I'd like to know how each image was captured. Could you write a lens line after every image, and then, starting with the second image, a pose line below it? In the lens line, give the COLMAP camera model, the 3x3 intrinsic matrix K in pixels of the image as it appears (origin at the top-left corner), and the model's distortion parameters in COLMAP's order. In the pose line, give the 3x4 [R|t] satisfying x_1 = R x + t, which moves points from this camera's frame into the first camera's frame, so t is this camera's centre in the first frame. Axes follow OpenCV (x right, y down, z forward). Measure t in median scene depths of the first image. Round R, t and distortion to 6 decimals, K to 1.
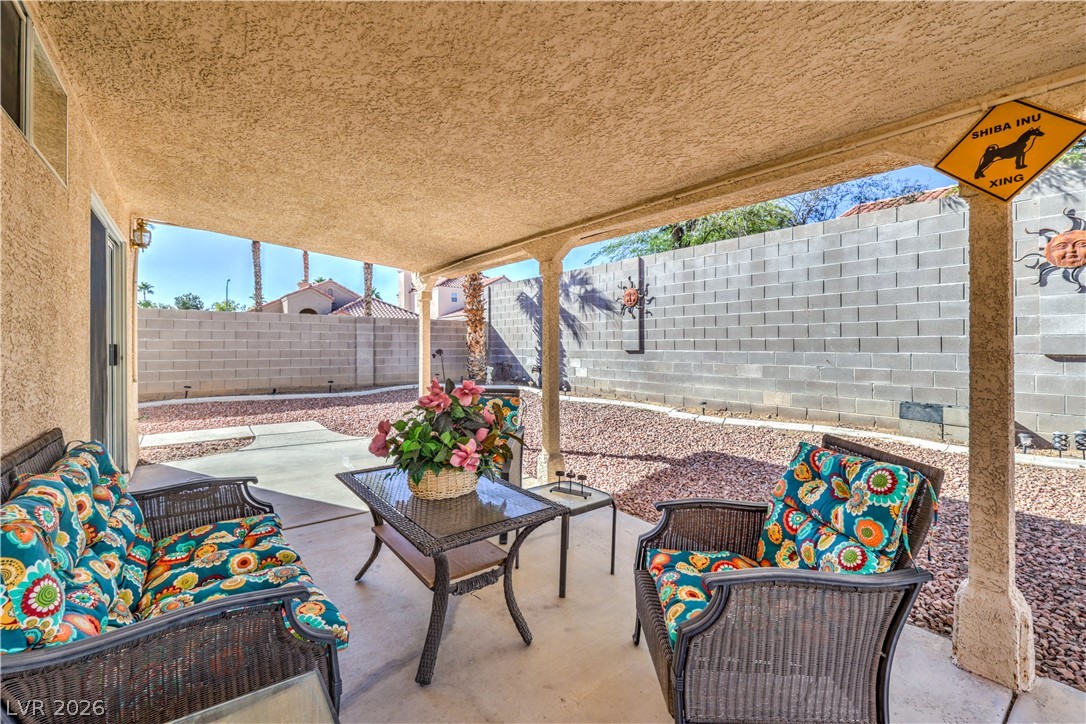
lens RADIAL K [[443.1, 0, 553.2], [0, 443.1, 347.3], [0, 0, 1]] dist [-0.002666, 0.000961]
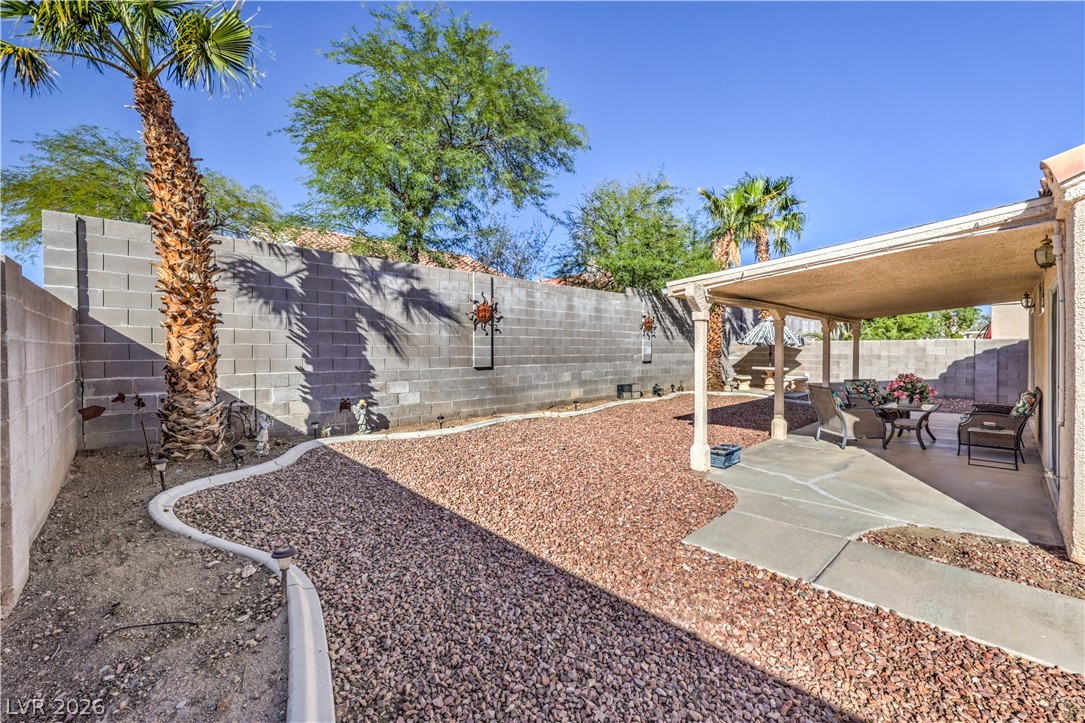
lens RADIAL K [[442.7, 0, 541.5], [0, 442.7, 355.0], [0, 0, 1]] dist [-0.002666, 0.000961]
pose [[-0.061749, -0.001483, 0.998091, -0.824973], [0.015064, 0.999884, 0.002418, -0.020065], [-0.997978, 0.015185, -0.061720, 0.942990]]
